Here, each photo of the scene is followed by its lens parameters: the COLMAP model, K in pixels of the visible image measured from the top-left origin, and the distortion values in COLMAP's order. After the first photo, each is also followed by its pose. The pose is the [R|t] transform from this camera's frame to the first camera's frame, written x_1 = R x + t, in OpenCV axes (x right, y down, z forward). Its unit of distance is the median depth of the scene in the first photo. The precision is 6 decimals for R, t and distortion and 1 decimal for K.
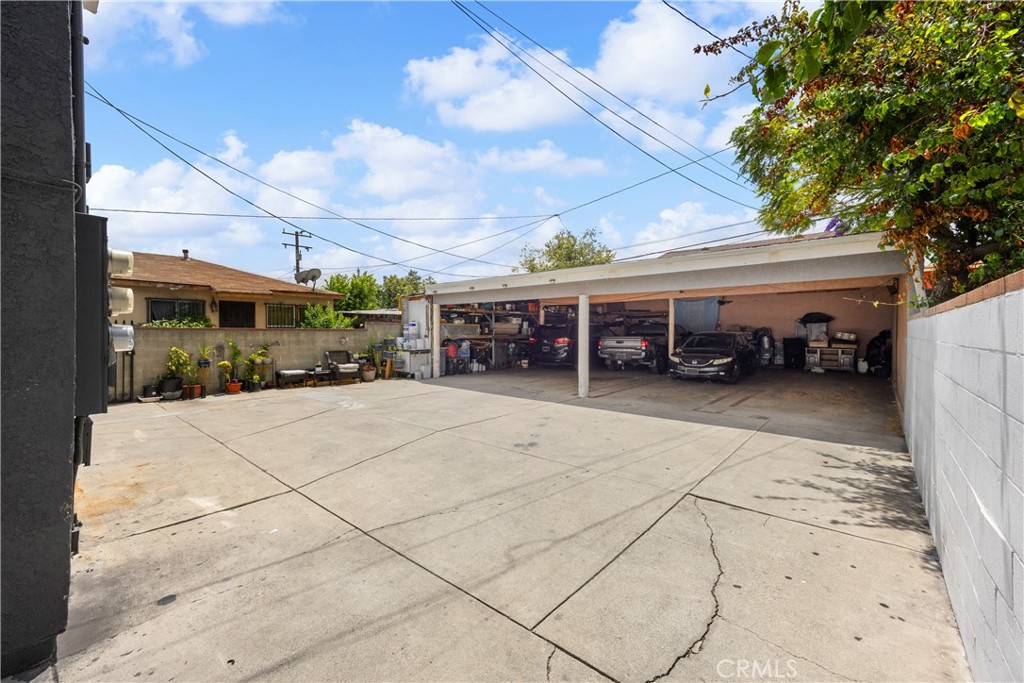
lens RADIAL K [[388.3, 0, 550.8], [0, 388.3, 333.0], [0, 0, 1]] dist [0.005512, -0.001116]
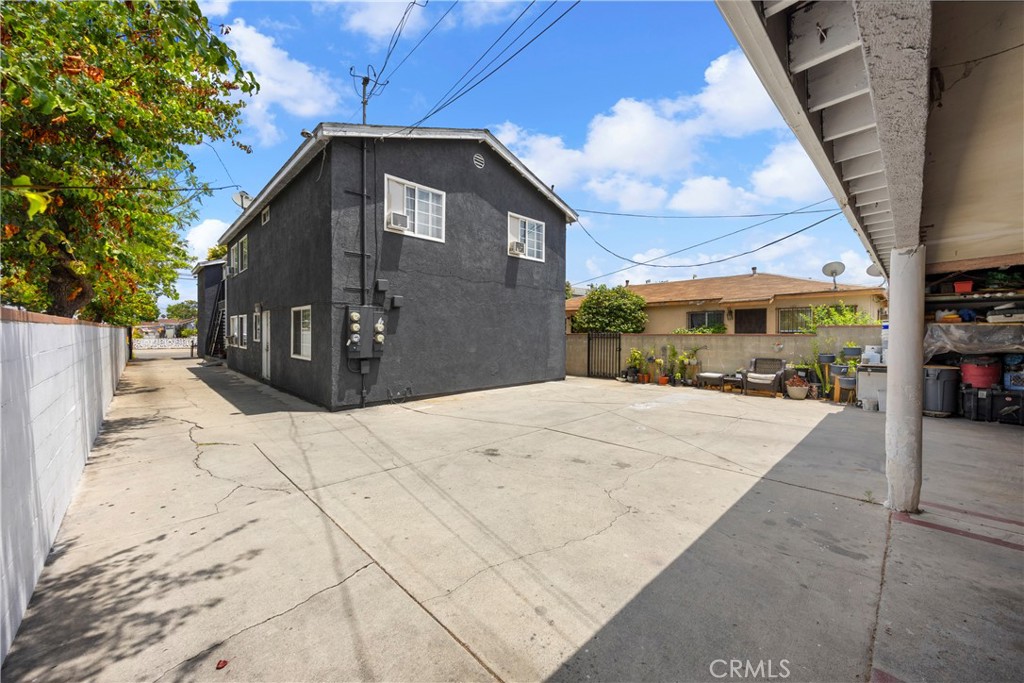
lens RADIAL K [[388.3, 0, 516.1], [0, 388.3, 339.9], [0, 0, 1]] dist [0.005512, -0.001116]
pose [[-0.115638, 0.016744, -0.993150, 1.129752], [-0.003072, 0.999847, 0.017214, -0.031384], [0.993287, 0.005041, -0.115569, 1.420819]]
